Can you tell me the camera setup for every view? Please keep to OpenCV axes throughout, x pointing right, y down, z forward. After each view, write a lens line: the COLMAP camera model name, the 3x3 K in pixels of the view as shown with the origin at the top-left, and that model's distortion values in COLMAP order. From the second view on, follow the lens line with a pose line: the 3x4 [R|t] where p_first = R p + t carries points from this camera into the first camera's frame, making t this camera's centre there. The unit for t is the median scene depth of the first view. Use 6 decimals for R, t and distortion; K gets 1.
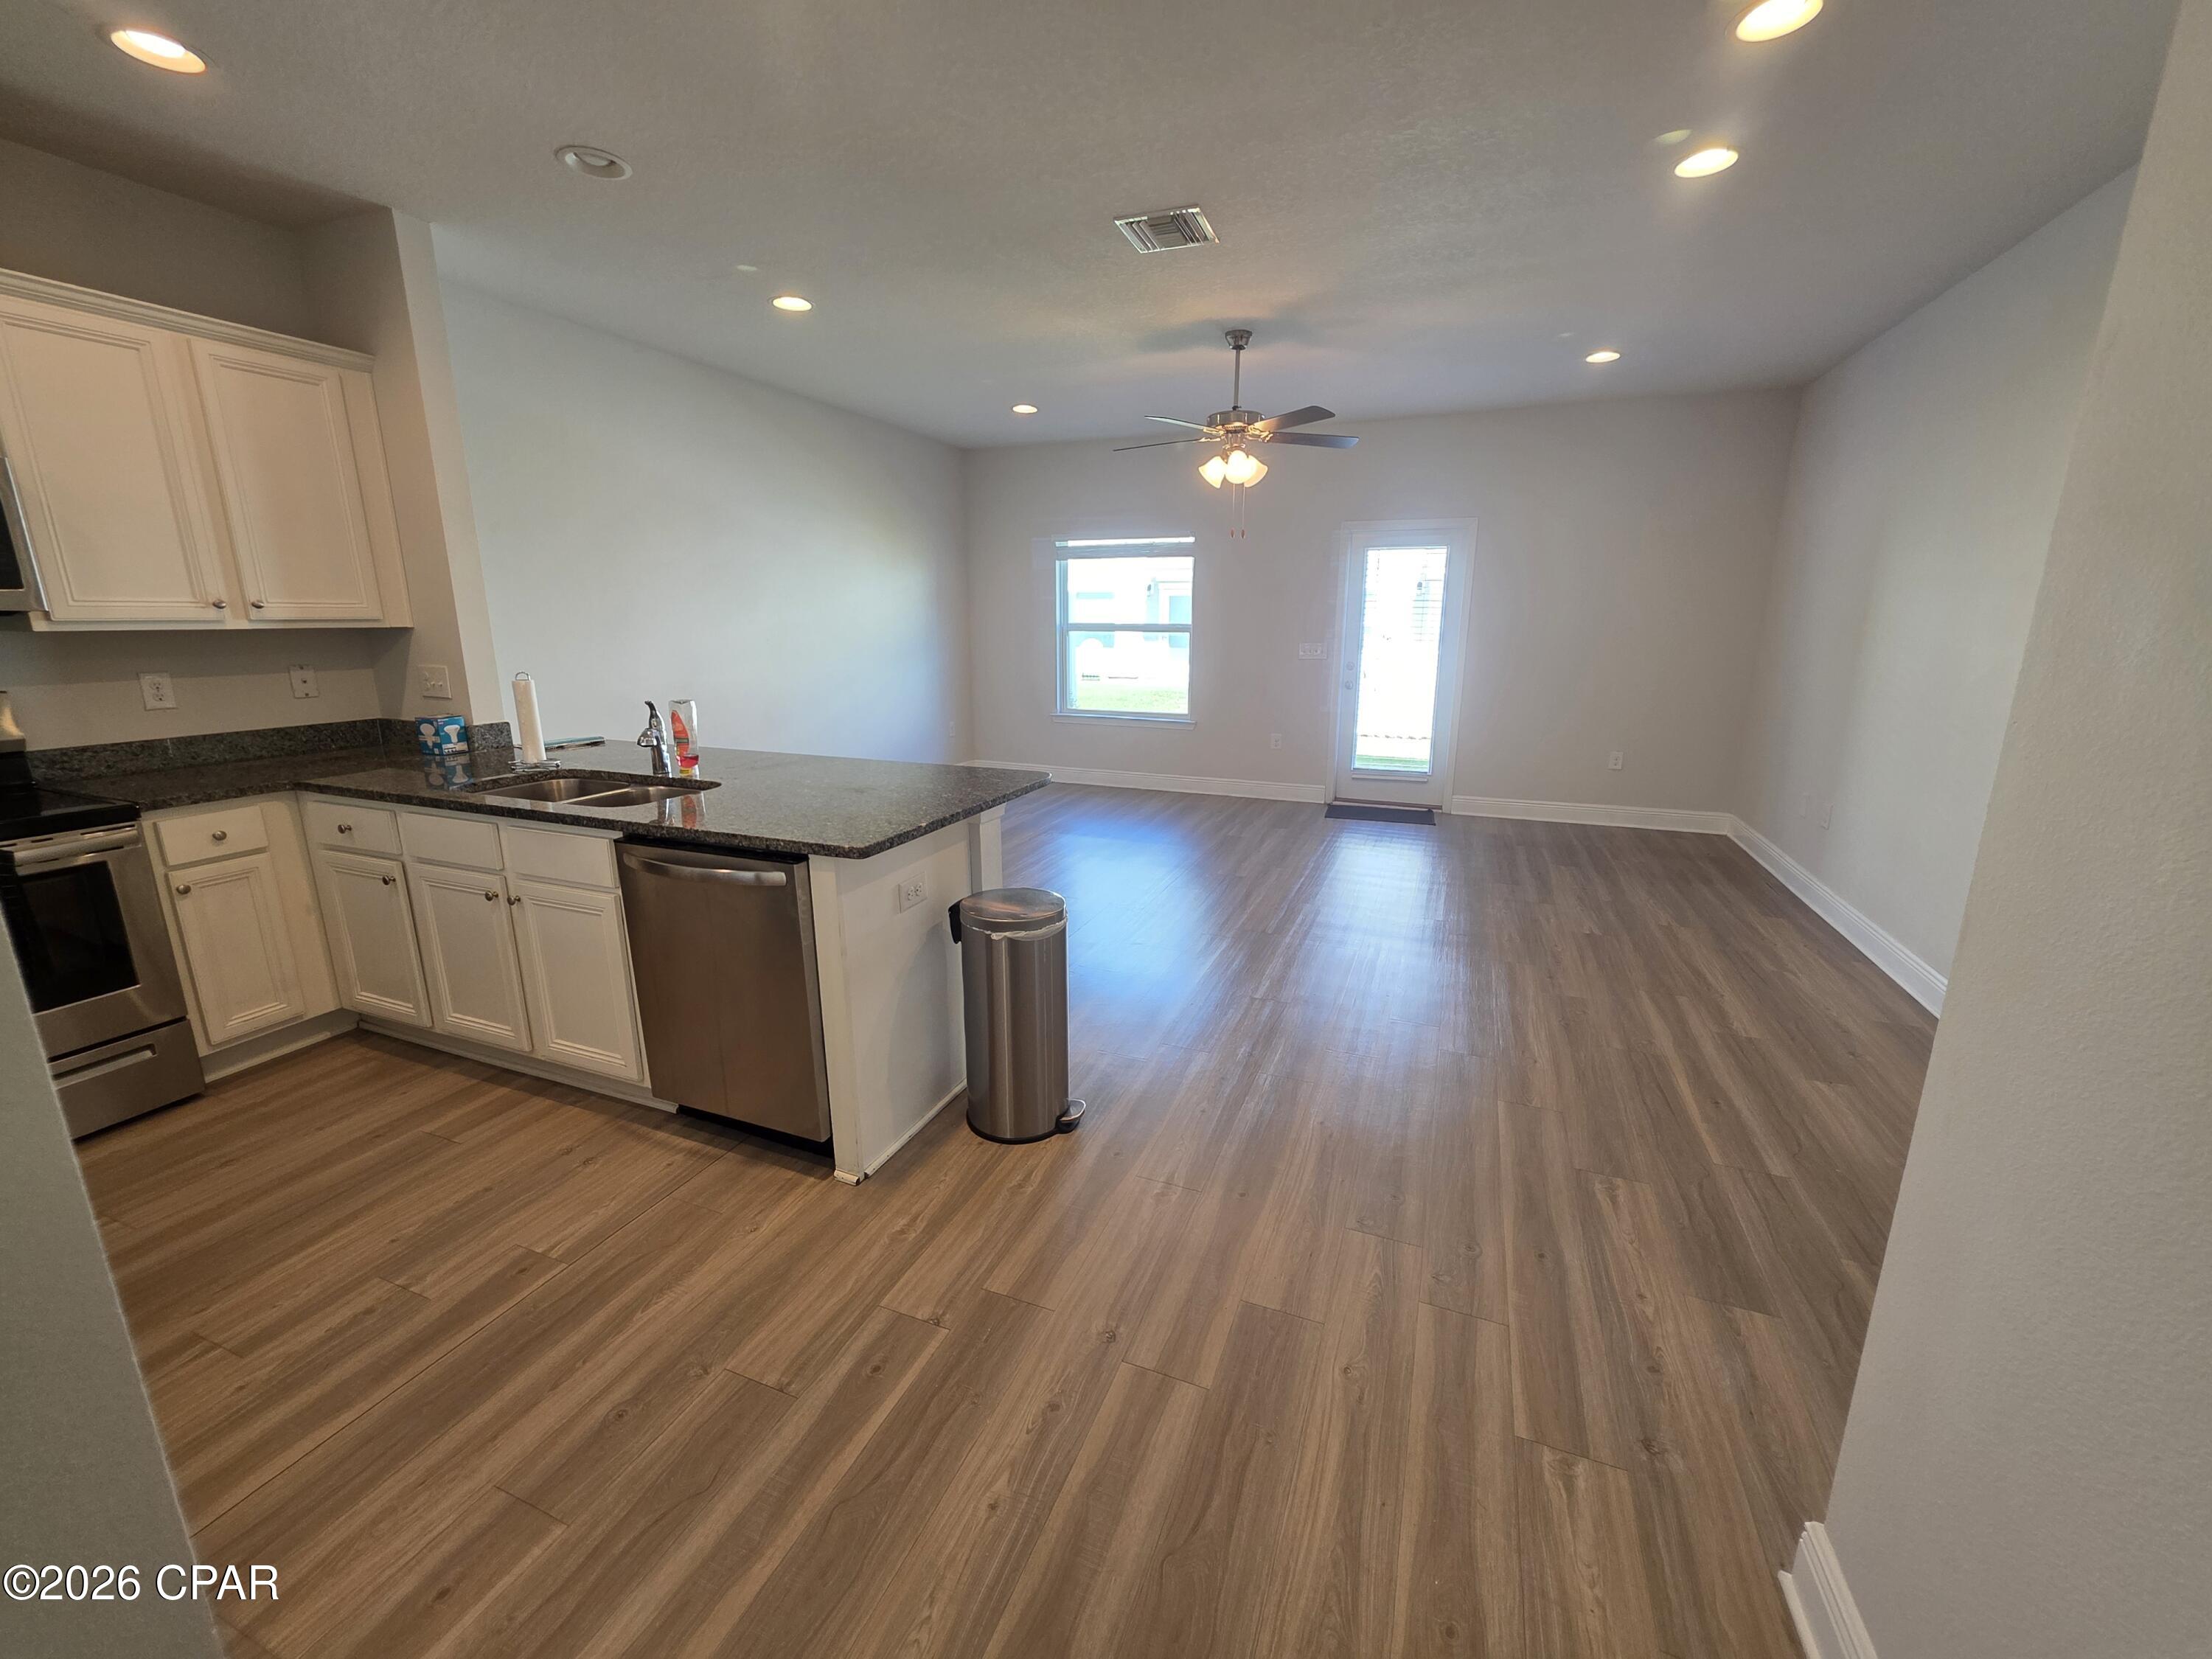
lens RADIAL K [[885.8, 0, 1116.1], [0, 885.8, 827.8], [0, 0, 1]] dist [0.002998, 0.000883]
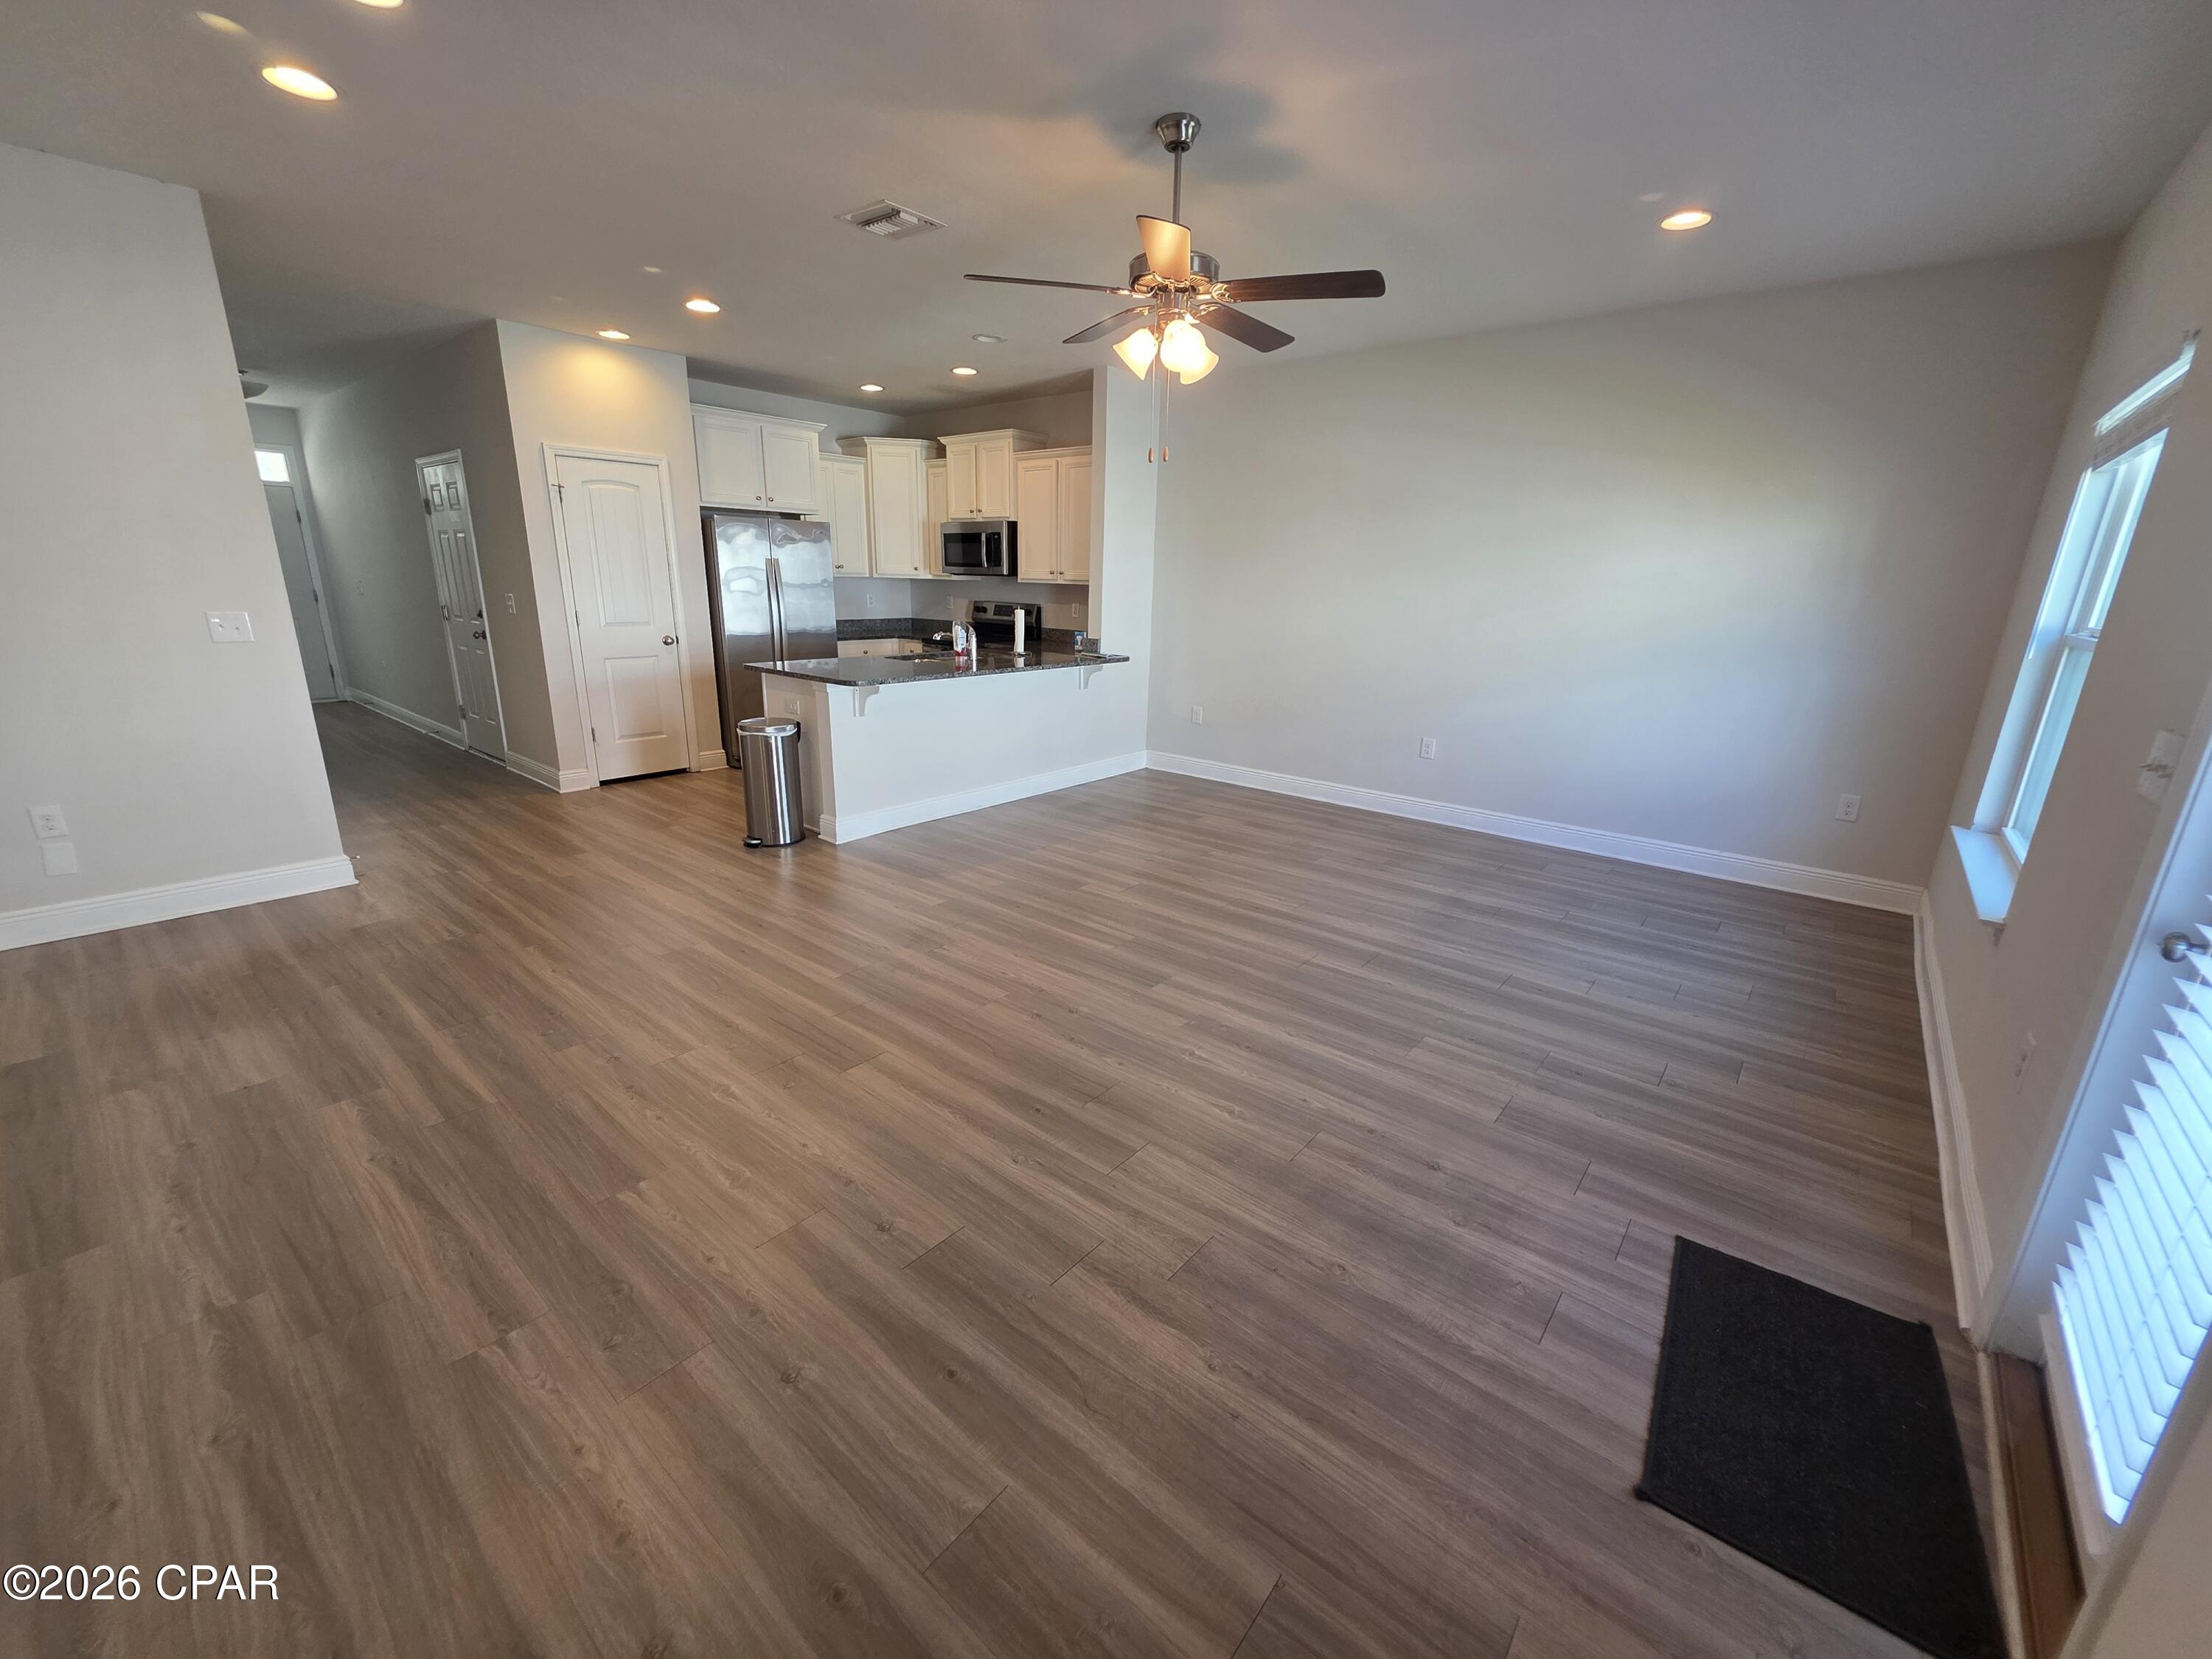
lens RADIAL K [[885.8, 0, 1106.5], [0, 885.8, 827.6], [0, 0, 1]] dist [0.002998, 0.000883]
pose [[-0.320223, 0.250947, -0.913500, 0.955436], [-0.245219, 0.909455, 0.335796, -0.349570], [0.915055, 0.331537, -0.229691, 1.429007]]
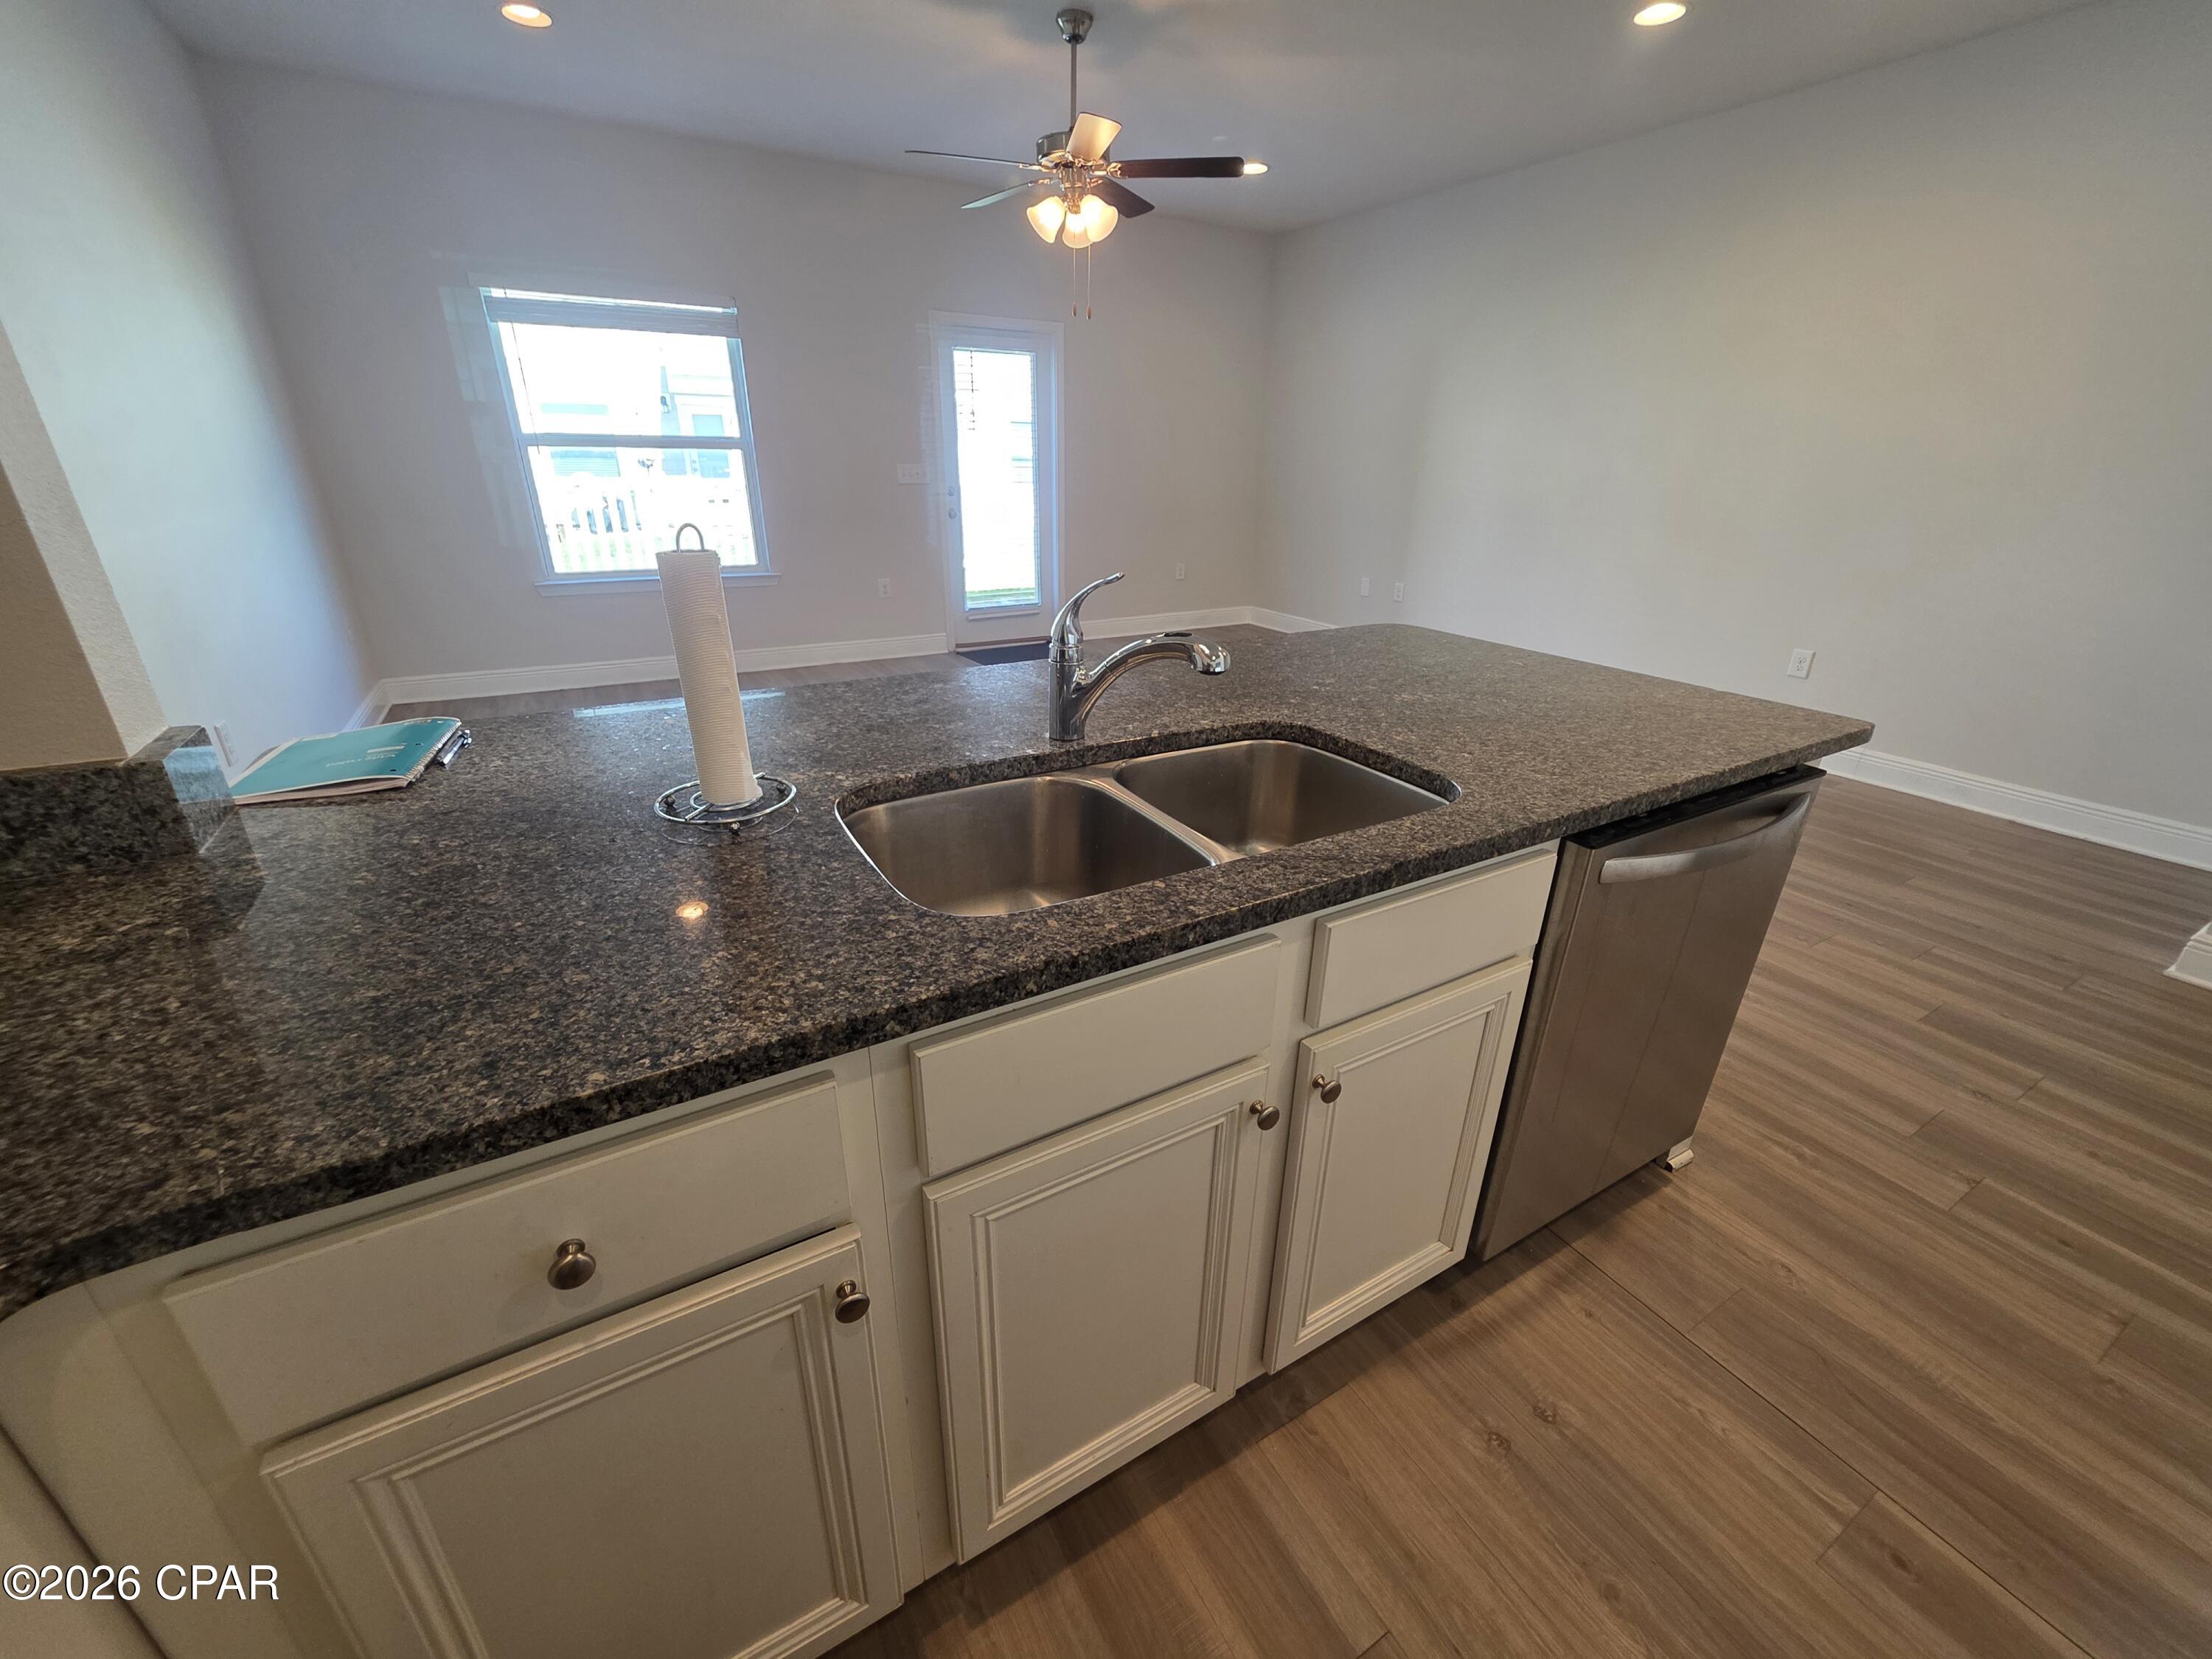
lens RADIAL K [[885.8, 0, 1109.2], [0, 885.8, 821.2], [0, 0, 1]] dist [0.002998, 0.000883]
pose [[0.618874, -0.298520, 0.726554, -0.661330], [0.173794, 0.954083, 0.243969, -0.100189], [-0.766023, -0.024715, 0.642338, 0.540065]]
